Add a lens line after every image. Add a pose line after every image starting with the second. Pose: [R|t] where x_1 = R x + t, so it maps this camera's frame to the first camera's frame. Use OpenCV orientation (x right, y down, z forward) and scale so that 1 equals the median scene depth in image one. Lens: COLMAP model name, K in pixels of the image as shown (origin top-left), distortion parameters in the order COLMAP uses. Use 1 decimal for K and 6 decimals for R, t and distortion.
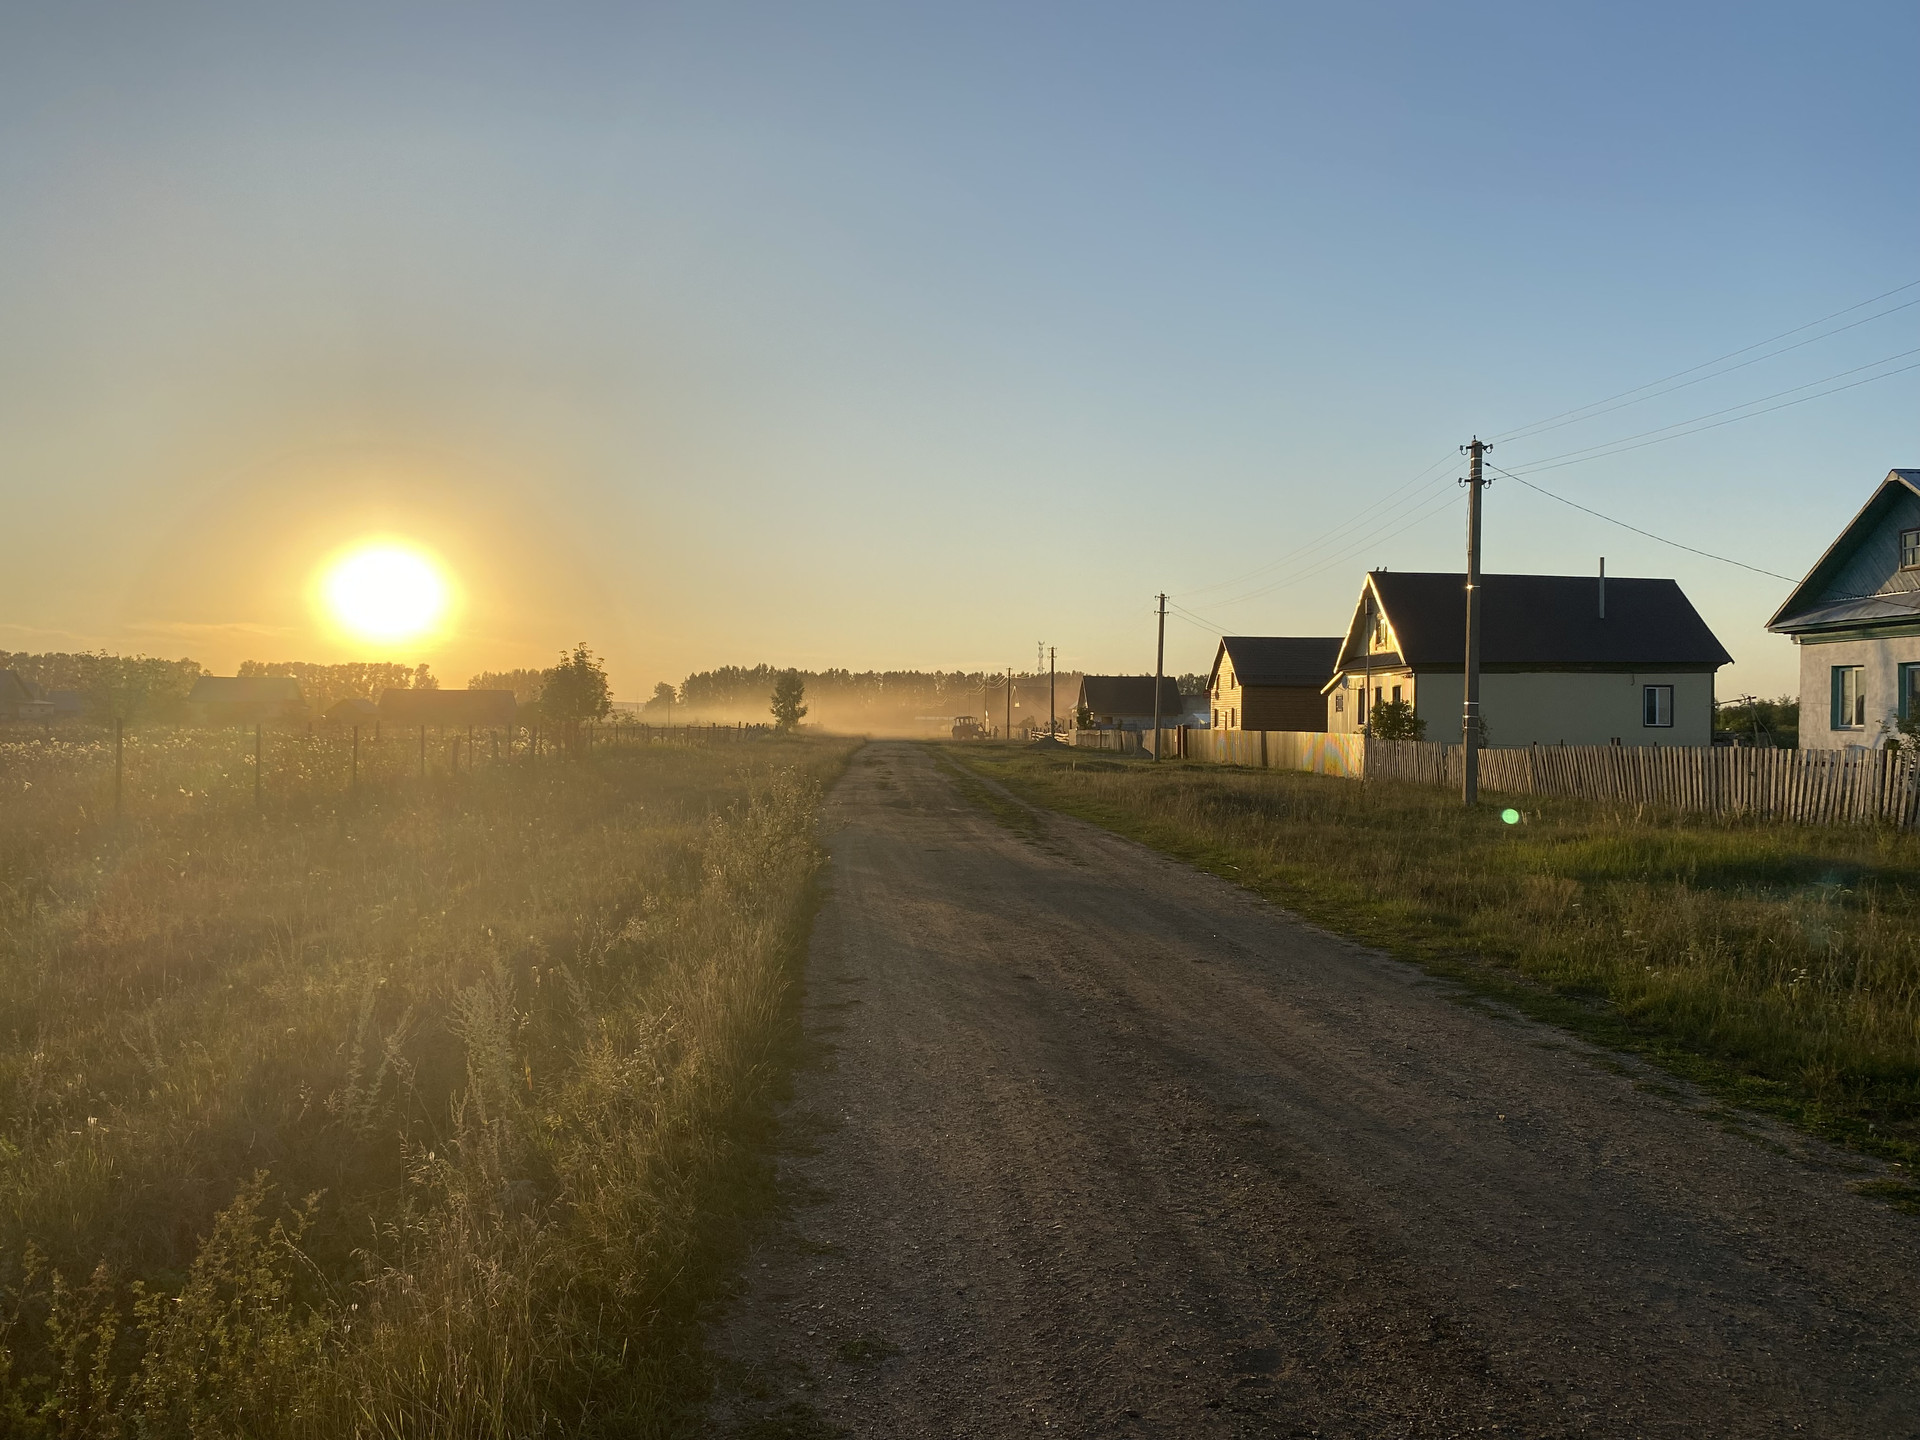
lens RADIAL K [[1488.6, 0, 960.0], [0, 1488.6, 720.0], [0, 0, 1]] dist [0.016847, -0.016333]
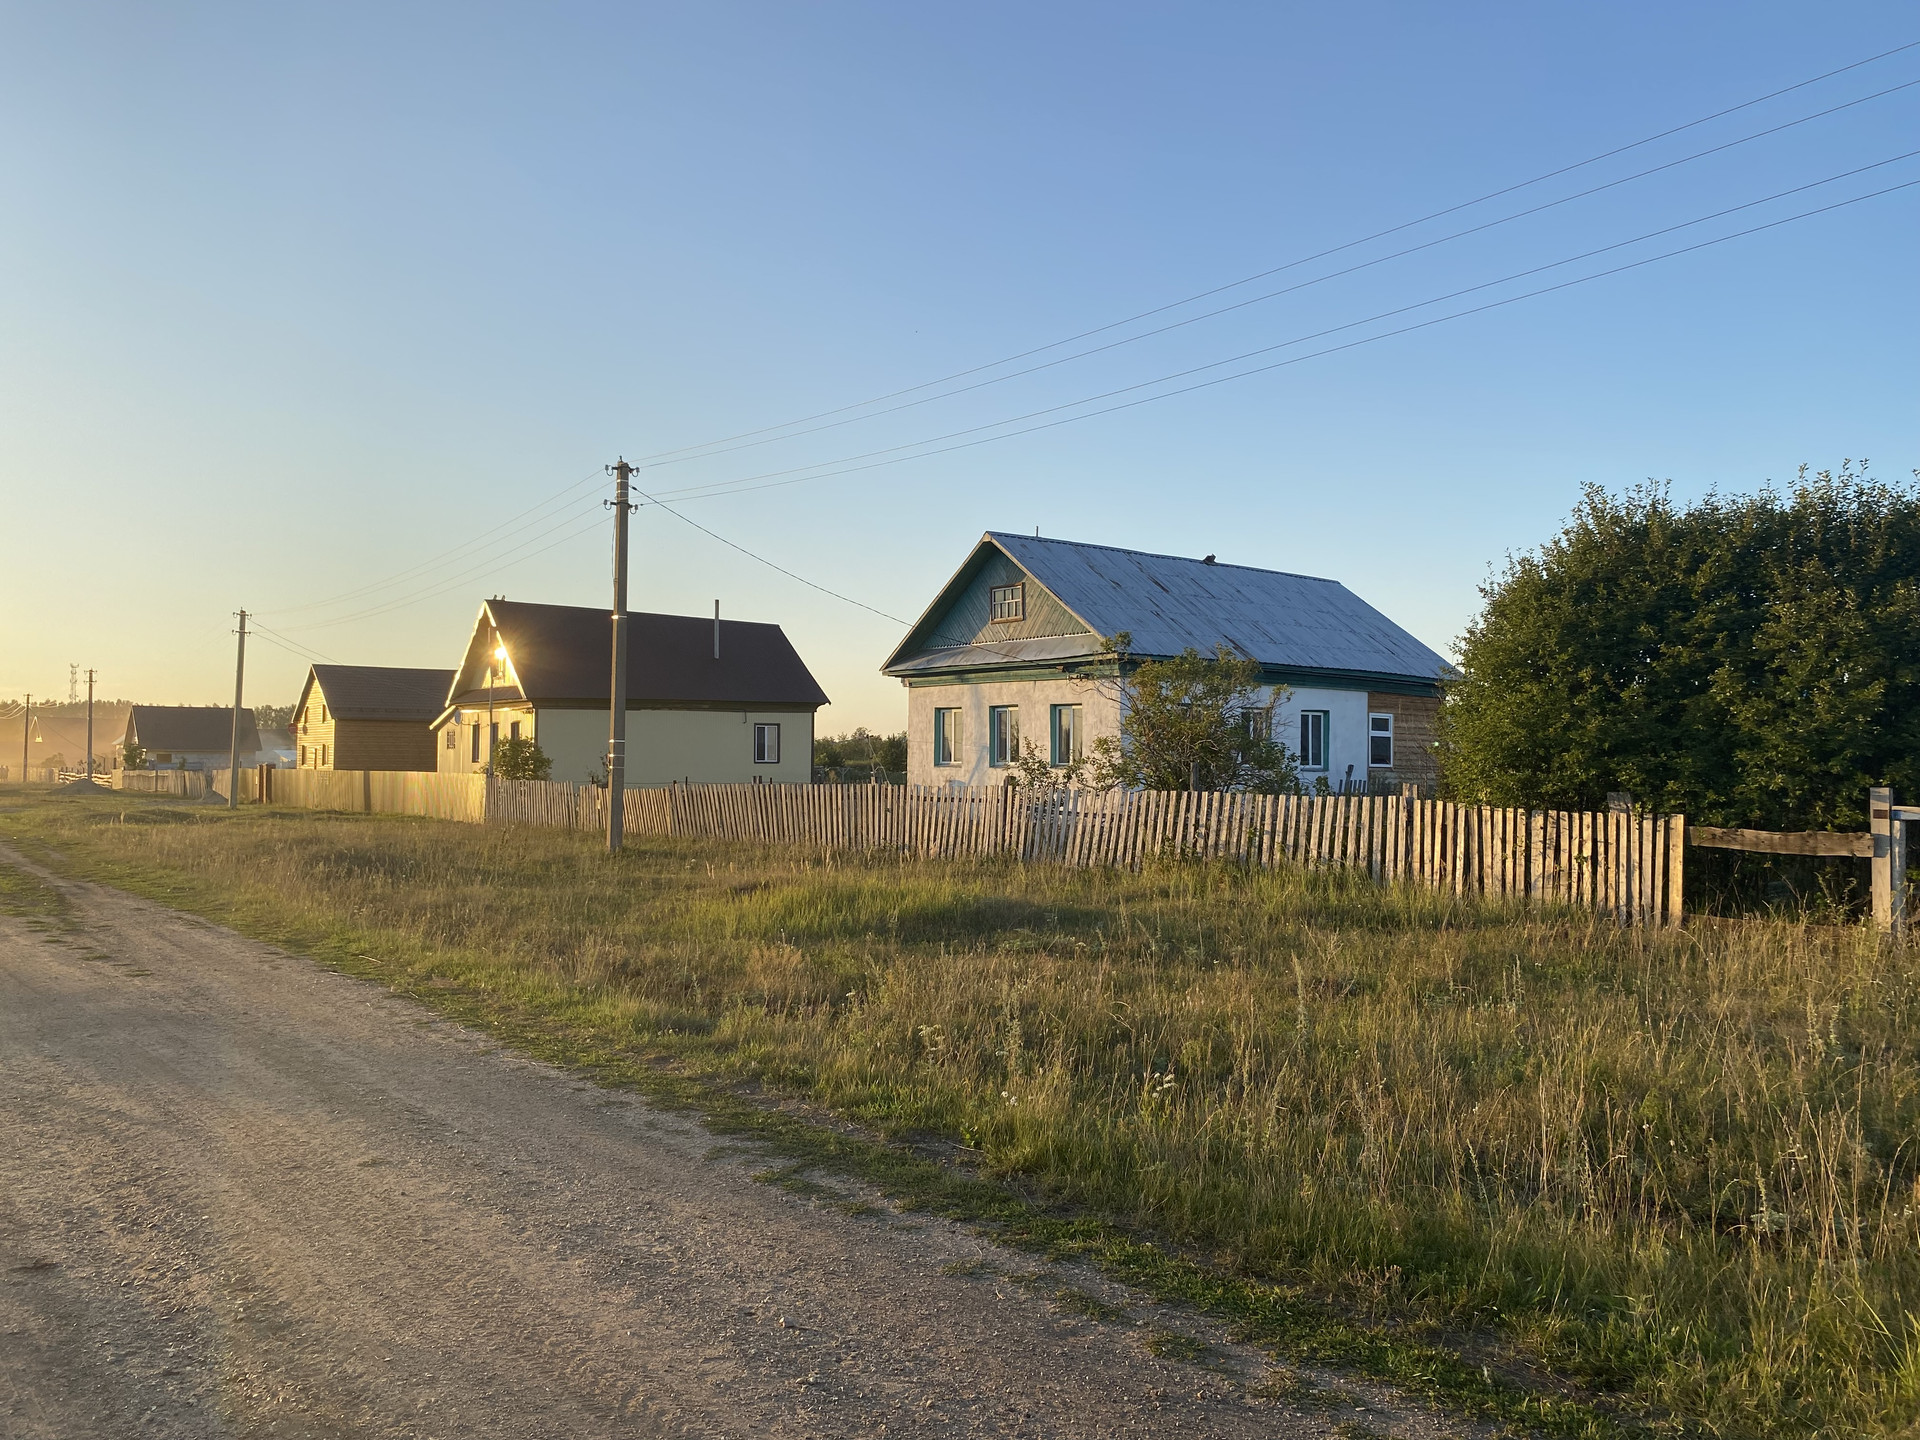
lens RADIAL K [[1445.4, 0, 981.8], [0, 1445.4, 723.2], [0, 0, 1]] dist [-0.000683, -0.001563]
pose [[0.816142, 0.009214, 0.577778, 0.005712], [0.003246, 0.999784, -0.020530, -0.002904], [-0.577843, 0.018631, 0.815935, 0.113012]]
